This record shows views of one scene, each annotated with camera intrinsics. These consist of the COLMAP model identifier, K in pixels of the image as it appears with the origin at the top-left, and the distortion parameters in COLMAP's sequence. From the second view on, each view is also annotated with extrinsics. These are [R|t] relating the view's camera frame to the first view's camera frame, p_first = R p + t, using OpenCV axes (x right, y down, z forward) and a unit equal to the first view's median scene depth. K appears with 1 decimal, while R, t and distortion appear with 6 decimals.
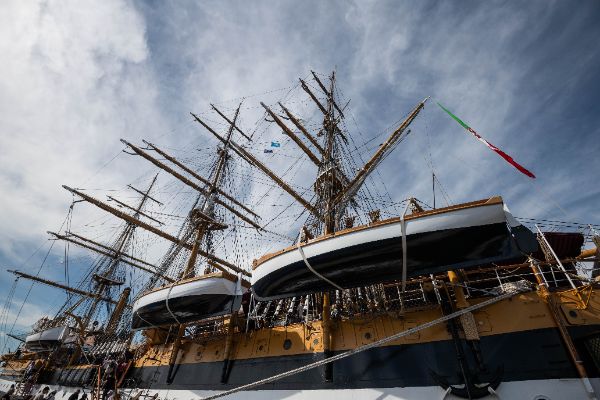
lens RADIAL K [[274.0, 0, 300.4], [0, 274.0, 195.5], [0, 0, 1]] dist [-0.033585, -0.001593]
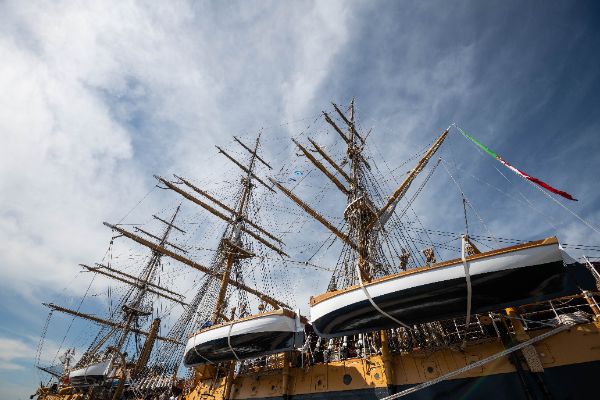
lens RADIAL K [[274.0, 0, 300.4], [0, 274.0, 195.5], [0, 0, 1]] dist [-0.033585, -0.001593]
pose [[0.998226, -0.041885, -0.042304, -0.083164], [0.038612, 0.996404, -0.075422, -0.042906], [0.045311, 0.073655, 0.996254, -0.046022]]
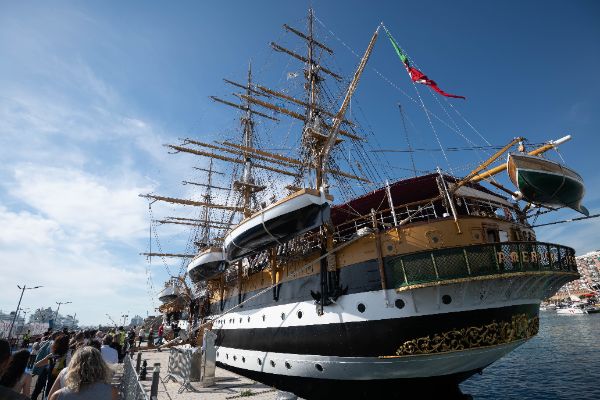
lens RADIAL K [[274.0, 0, 300.4], [0, 274.0, 195.5], [0, 0, 1]] dist [-0.033585, -0.001593]
pose [[0.923168, -0.236079, -0.303361, 0.408535], [0.306820, 0.927960, 0.211546, -0.100881], [0.231566, -0.288369, 0.929097, -0.151118]]
